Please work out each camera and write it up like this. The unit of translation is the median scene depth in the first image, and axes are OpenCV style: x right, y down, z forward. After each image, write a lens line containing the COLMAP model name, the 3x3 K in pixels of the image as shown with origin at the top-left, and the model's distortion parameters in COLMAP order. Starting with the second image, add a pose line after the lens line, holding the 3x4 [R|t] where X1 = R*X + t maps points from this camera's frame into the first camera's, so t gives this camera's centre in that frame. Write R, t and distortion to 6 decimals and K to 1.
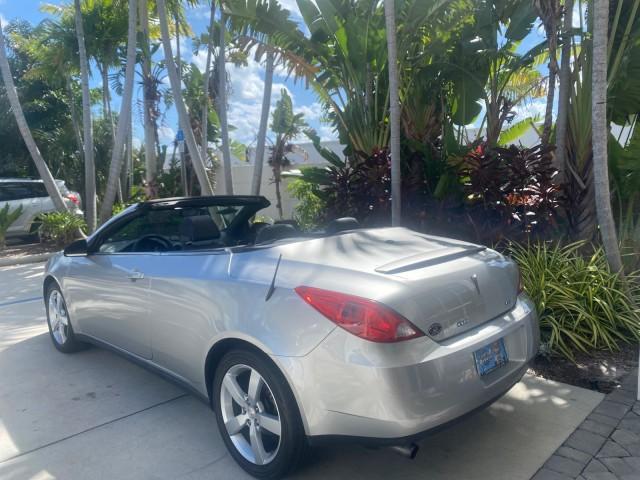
lens RADIAL K [[490.3, 0, 309.9], [0, 490.3, 241.7], [0, 0, 1]] dist [0.023642, -0.021516]
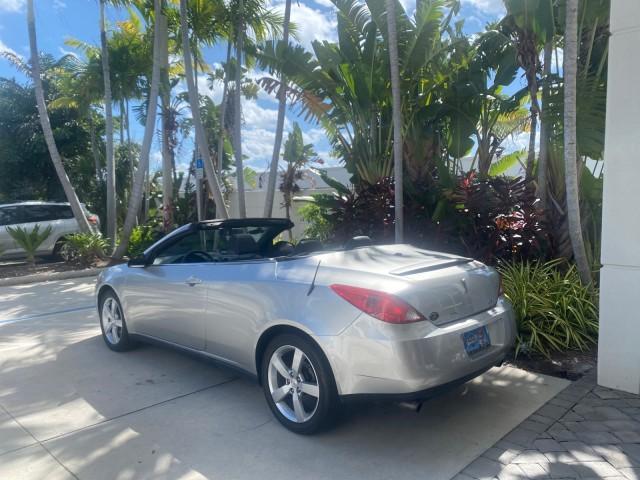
lens RADIAL K [[490.3, 0, 313.1], [0, 490.3, 242.5], [0, 0, 1]] dist [0.023642, -0.021516]
pose [[0.999927, 0.007294, 0.009602, -0.049335], [-0.006831, 0.998849, -0.047477, 0.021642], [-0.009937, 0.047408, 0.998826, -0.190350]]
